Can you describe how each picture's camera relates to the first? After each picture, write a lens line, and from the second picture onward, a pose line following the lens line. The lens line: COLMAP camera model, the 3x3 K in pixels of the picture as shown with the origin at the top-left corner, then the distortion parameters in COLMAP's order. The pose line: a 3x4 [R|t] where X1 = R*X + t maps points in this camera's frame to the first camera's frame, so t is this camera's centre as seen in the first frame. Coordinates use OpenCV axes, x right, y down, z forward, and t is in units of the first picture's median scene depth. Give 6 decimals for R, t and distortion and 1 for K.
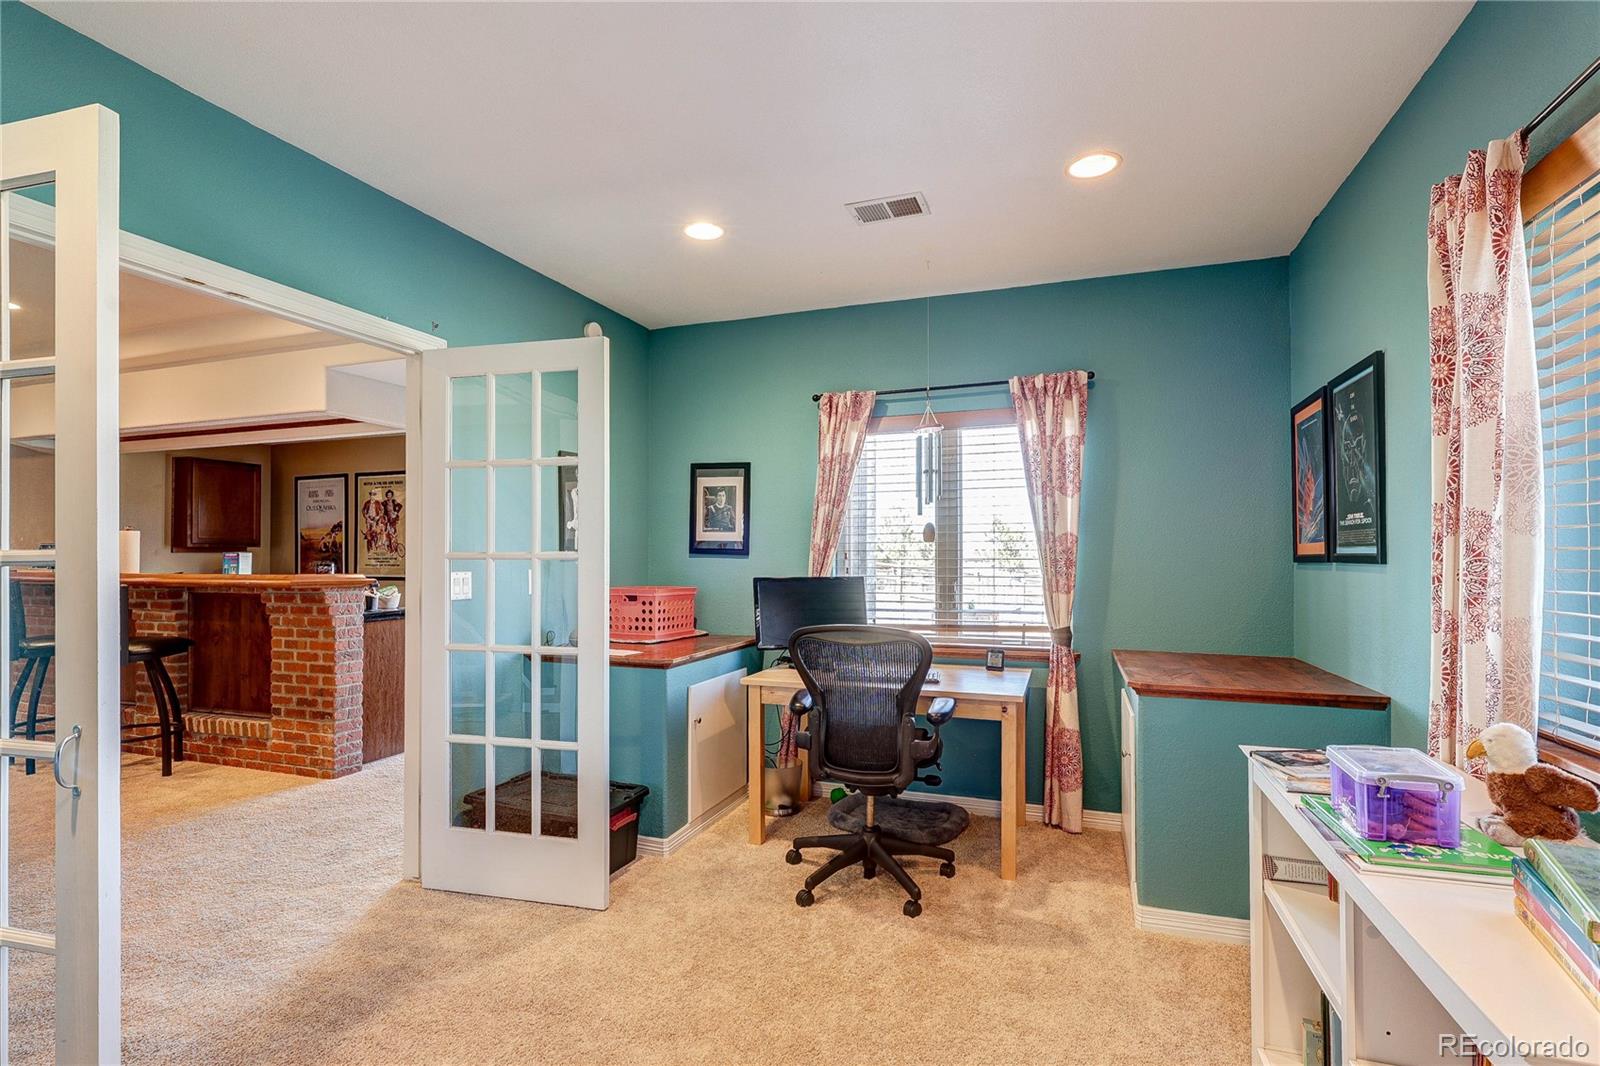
lens RADIAL K [[761.1, 0, 793.5], [0, 761.1, 548.1], [0, 0, 1]] dist [-0.003322, -0.000224]
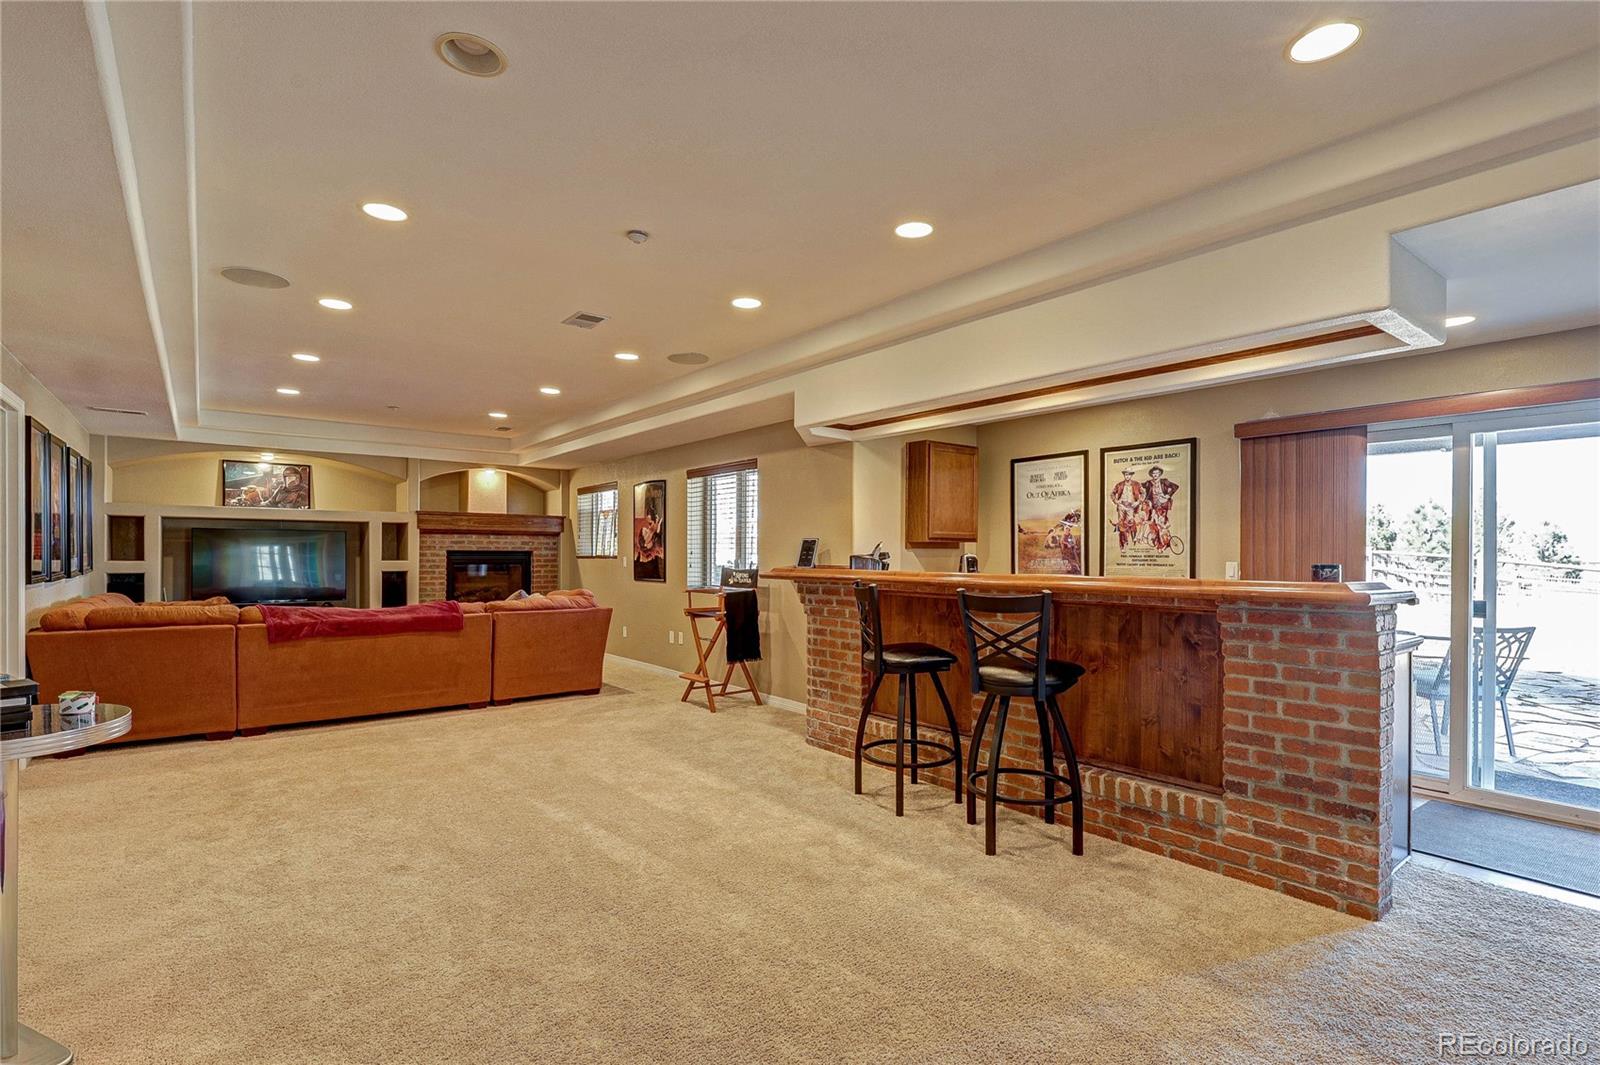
lens RADIAL K [[762.6, 0, 796.9], [0, 762.6, 556.6], [0, 0, 1]] dist [-0.000537, 0.000329]
pose [[0.848137, 0.005907, -0.529744, -0.634045], [0.001493, 0.999907, 0.013539, 0.004676], [0.529775, -0.012274, 0.848049, 0.229367]]
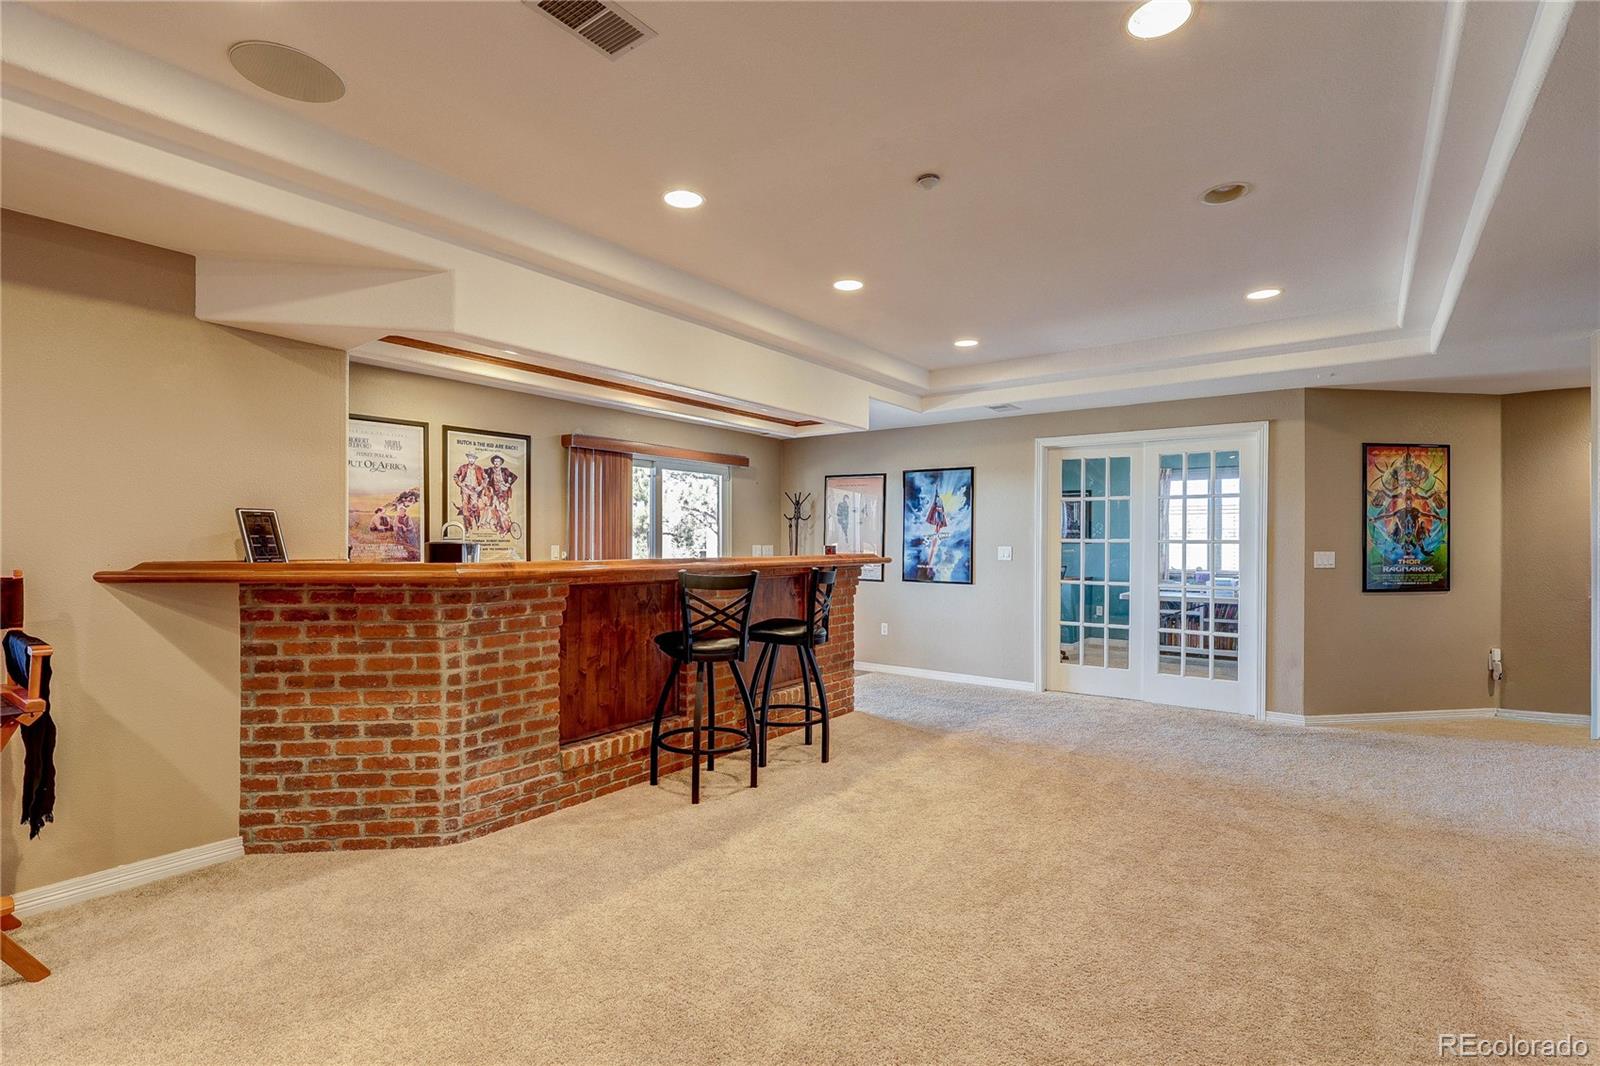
lens RADIAL K [[761.1, 0, 793.5], [0, 761.1, 548.1], [0, 0, 1]] dist [-0.003322, -0.000224]
pose [[0.291848, -0.007446, 0.956436, -1.778773], [-0.014709, 0.999817, 0.012272, 0.010317], [-0.956352, -0.017650, 0.291685, 0.685216]]
